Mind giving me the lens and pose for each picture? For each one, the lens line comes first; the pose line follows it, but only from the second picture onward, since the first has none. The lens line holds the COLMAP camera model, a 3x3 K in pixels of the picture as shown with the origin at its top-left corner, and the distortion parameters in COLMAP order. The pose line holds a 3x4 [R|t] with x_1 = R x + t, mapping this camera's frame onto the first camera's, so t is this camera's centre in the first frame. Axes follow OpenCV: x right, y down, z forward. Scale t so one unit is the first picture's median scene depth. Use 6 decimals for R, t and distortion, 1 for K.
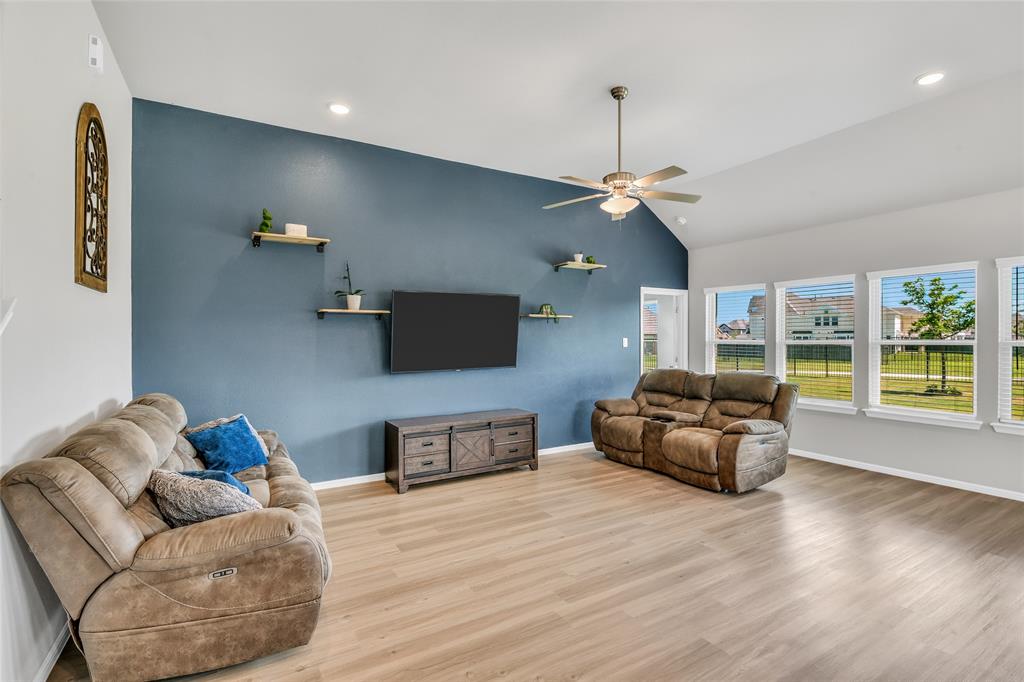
lens RADIAL K [[444.0, 0, 507.0], [0, 444.0, 336.6], [0, 0, 1]] dist [-0.001963, -0.007161]
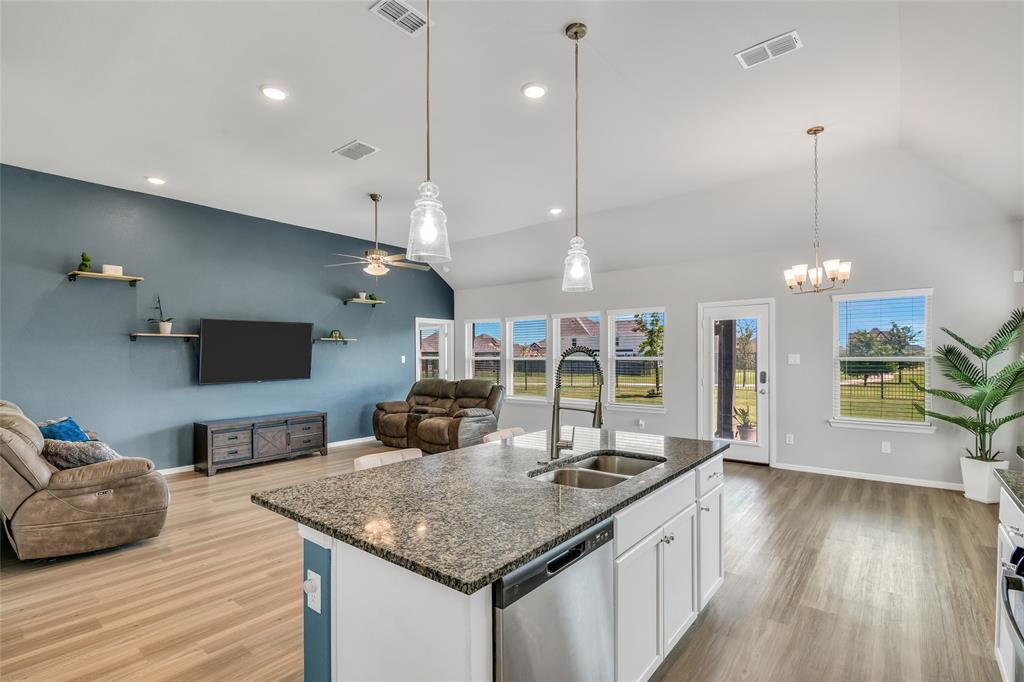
lens RADIAL K [[485.5, 0, 527.8], [0, 485.5, 356.0], [0, 0, 1]] dist [-0.014139, -0.002655]
pose [[0.925075, -0.001756, 0.379780, 0.082968], [0.000571, 0.999995, 0.003233, -0.001998], [-0.379783, -0.002774, 0.925071, -0.627684]]
